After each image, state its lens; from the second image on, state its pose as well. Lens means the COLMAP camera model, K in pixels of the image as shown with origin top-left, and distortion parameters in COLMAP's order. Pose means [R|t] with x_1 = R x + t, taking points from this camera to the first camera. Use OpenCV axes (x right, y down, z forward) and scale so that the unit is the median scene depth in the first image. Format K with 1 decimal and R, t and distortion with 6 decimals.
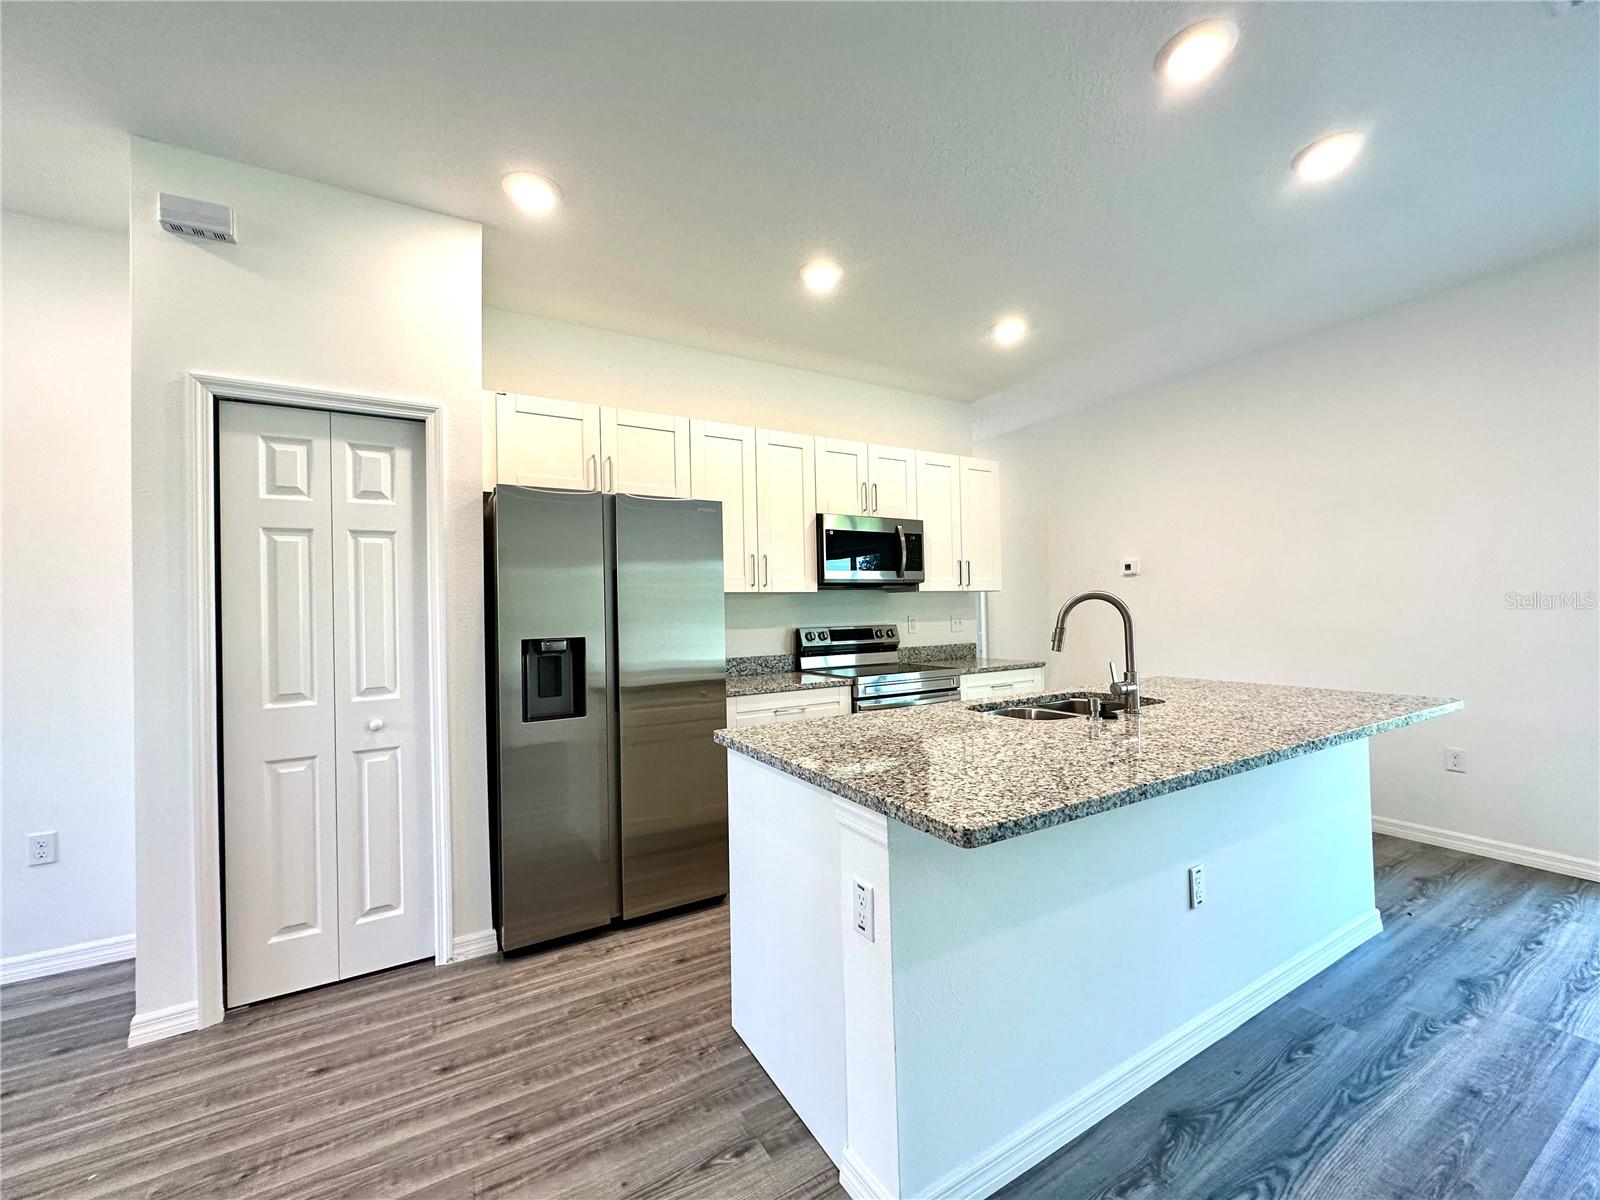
lens RADIAL K [[641.4, 0, 800.2], [0, 641.4, 597.2], [0, 0, 1]] dist [-0.003680, -0.000042]
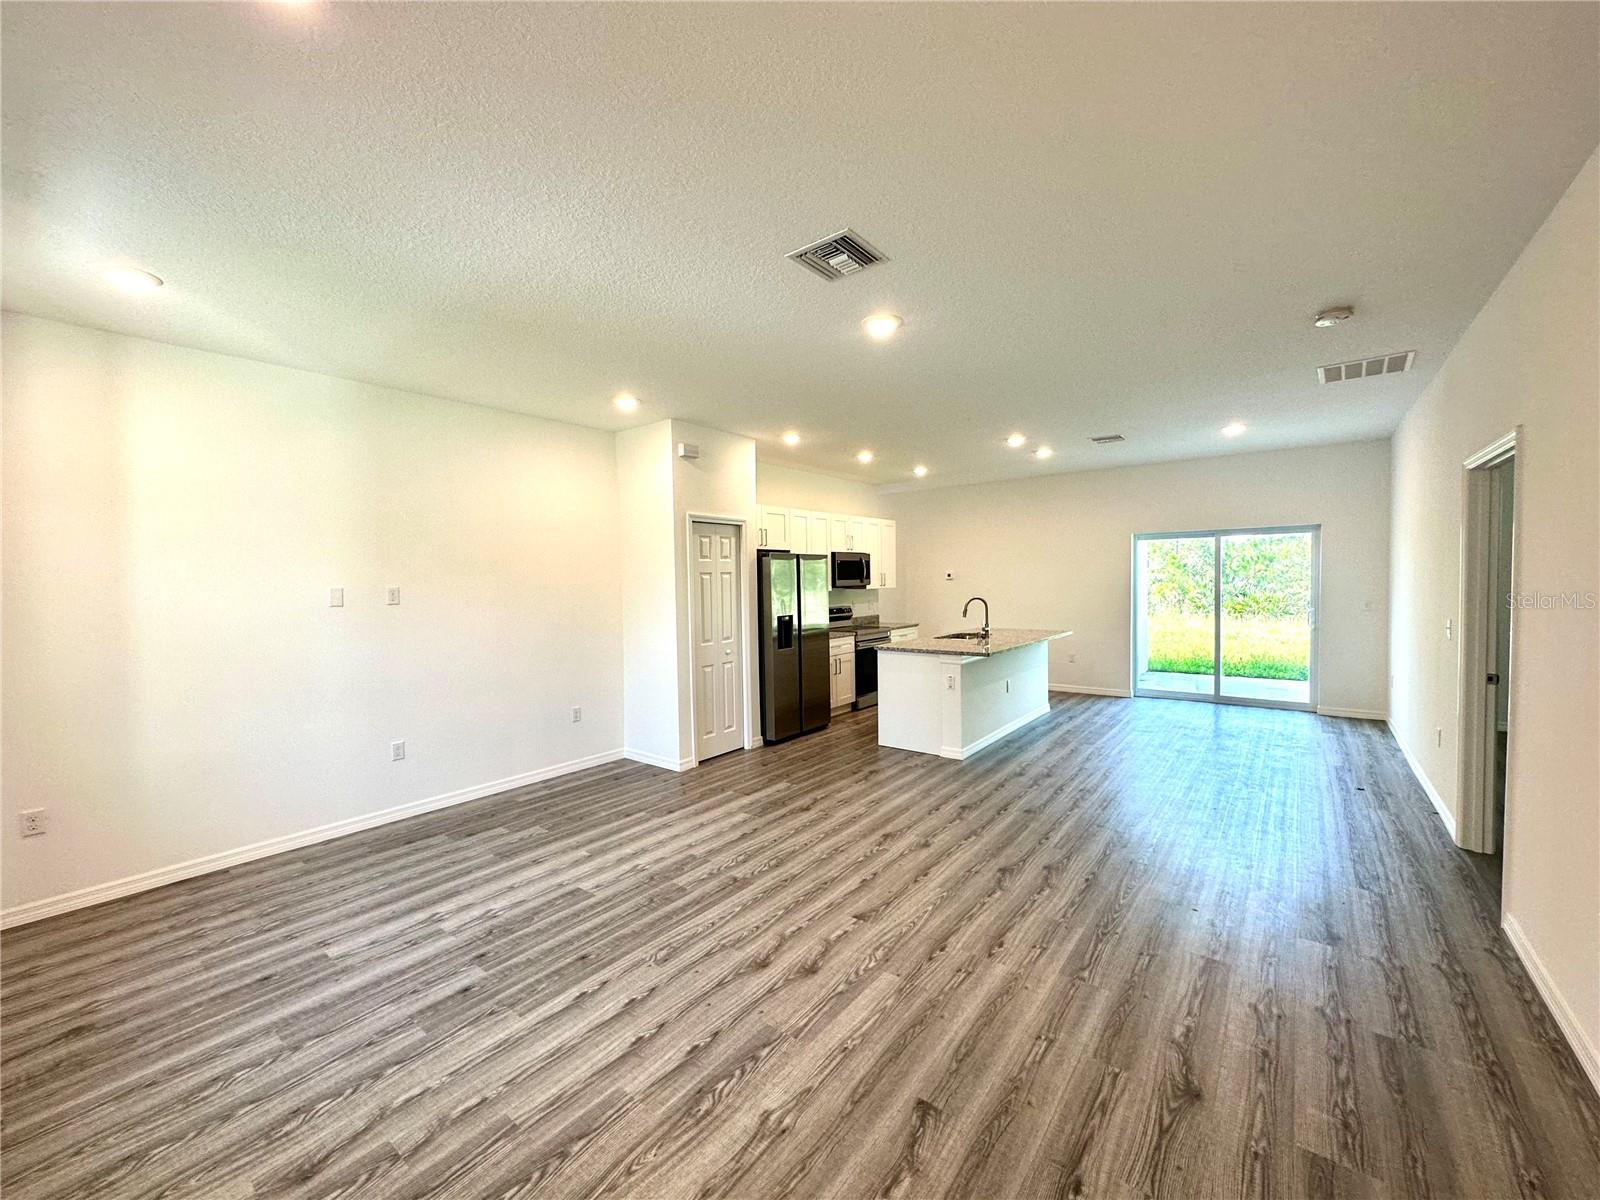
lens RADIAL K [[641.4, 0, 795.3], [0, 641.4, 602.1], [0, 0, 1]] dist [-0.003680, -0.000042]
pose [[0.931618, -0.006652, 0.363378, -1.243033], [-0.012109, 0.998709, 0.049328, -0.108690], [-0.363237, -0.050355, 0.930335, -1.287152]]
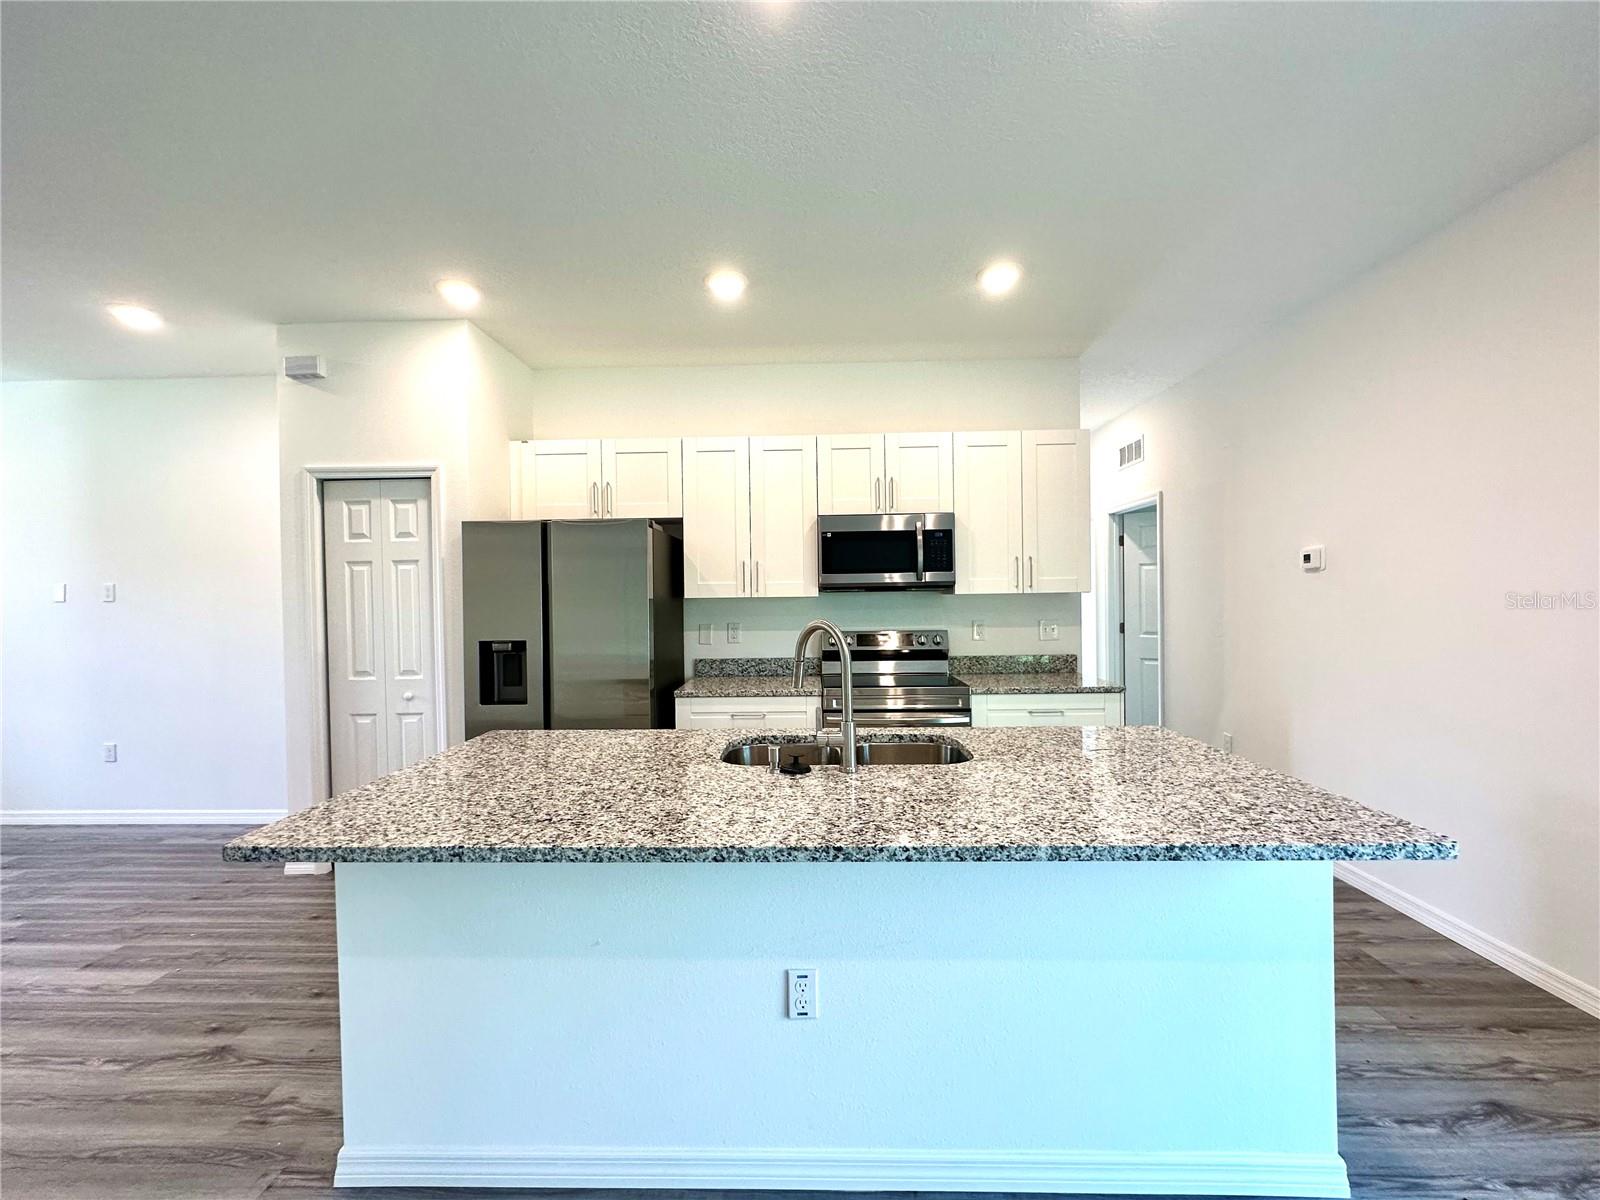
lens RADIAL K [[641.4, 0, 801.6], [0, 641.4, 593.9], [0, 0, 1]] dist [-0.003680, -0.000042]
pose [[0.847880, 0.011072, -0.530073, 0.792703], [0.006135, 0.999510, 0.030690, -0.062956], [0.530153, -0.029273, 0.847396, 0.247430]]
